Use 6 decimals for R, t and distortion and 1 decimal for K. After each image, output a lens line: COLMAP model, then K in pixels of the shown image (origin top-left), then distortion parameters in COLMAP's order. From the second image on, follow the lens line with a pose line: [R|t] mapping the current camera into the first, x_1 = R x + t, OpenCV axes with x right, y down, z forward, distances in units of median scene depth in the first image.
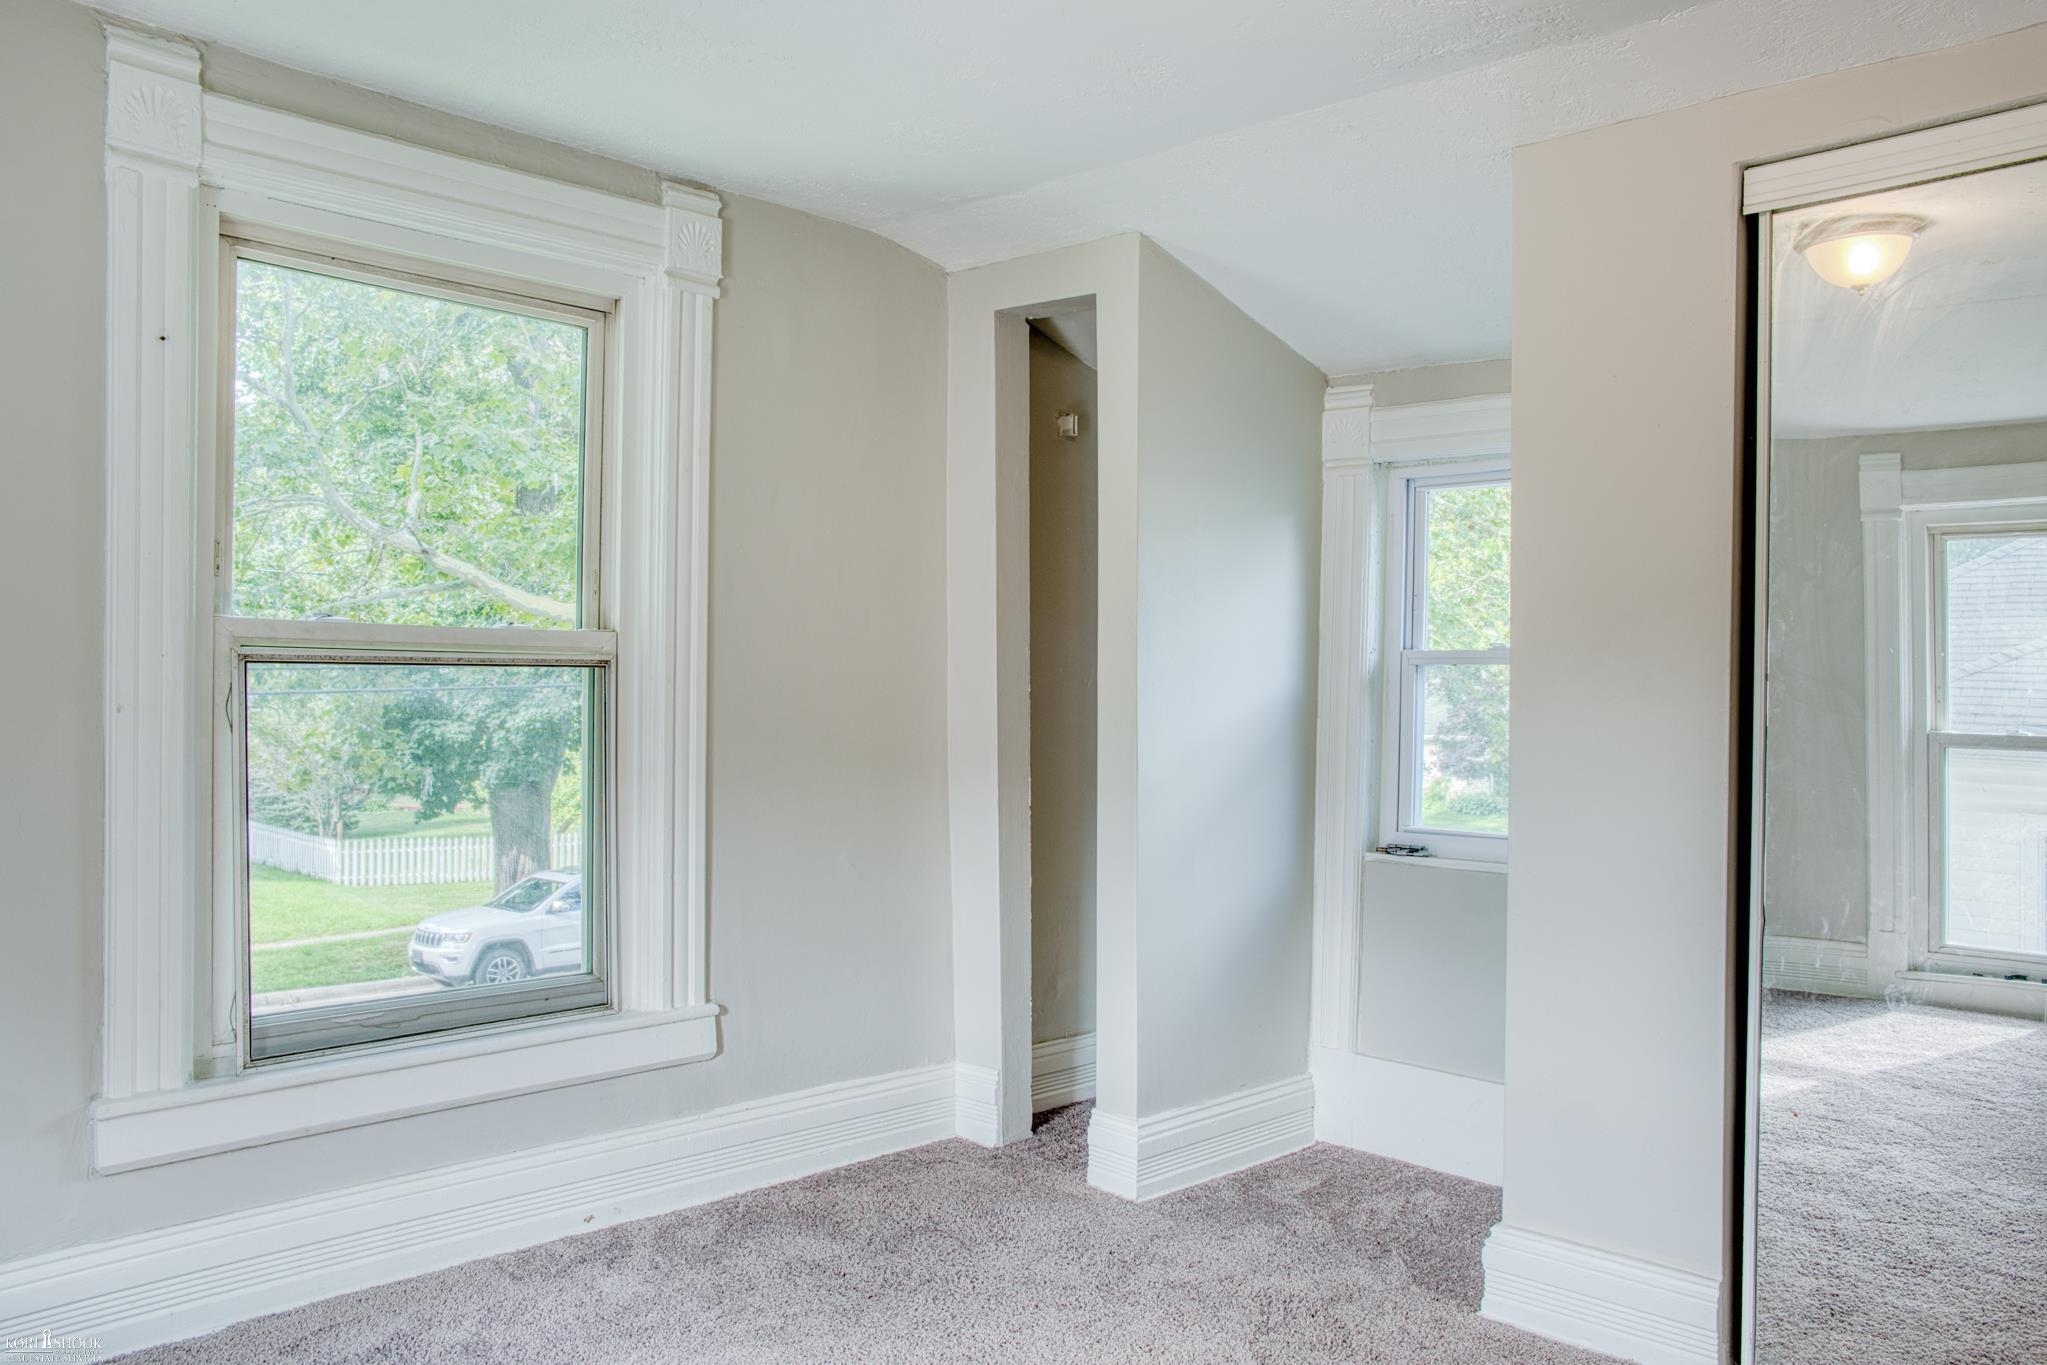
lens RADIAL K [[1578.7, 0, 1023.5], [0, 1578.7, 730.1], [0, 0, 1]] dist [-0.095426, 0.095827]
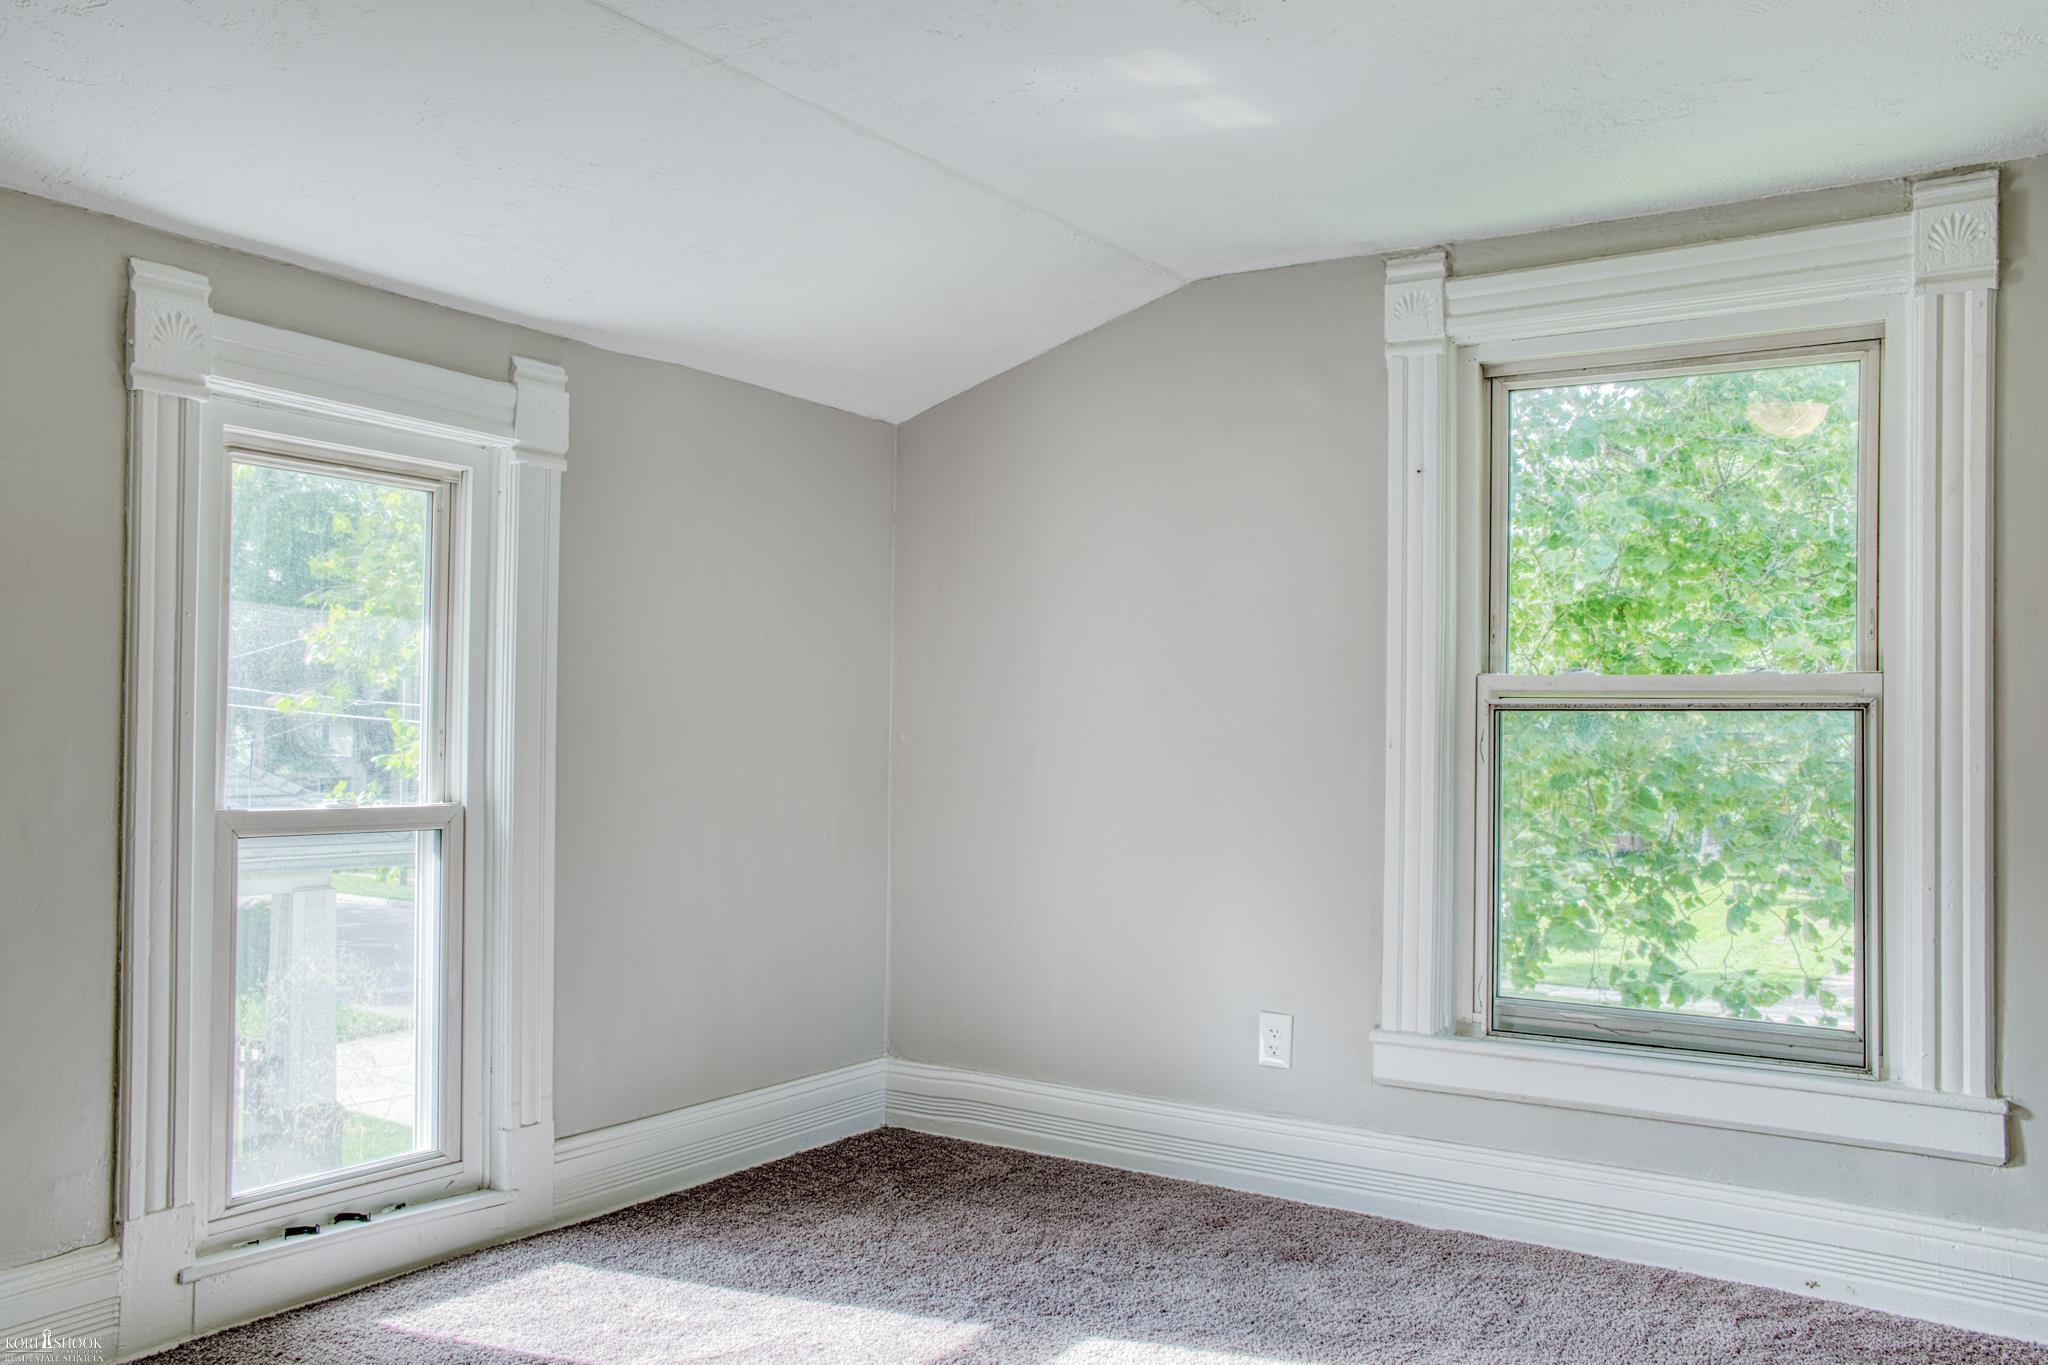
lens RADIAL K [[1587.4, 0, 1017.8], [0, 1587.4, 693.0], [0, 0, 1]] dist [-0.095957, 0.121911]
pose [[0.188506, -0.028329, -0.981663, 0.584000], [-0.033920, 0.998800, -0.035337, 0.000218], [0.981486, 0.039959, 0.187318, 0.325076]]
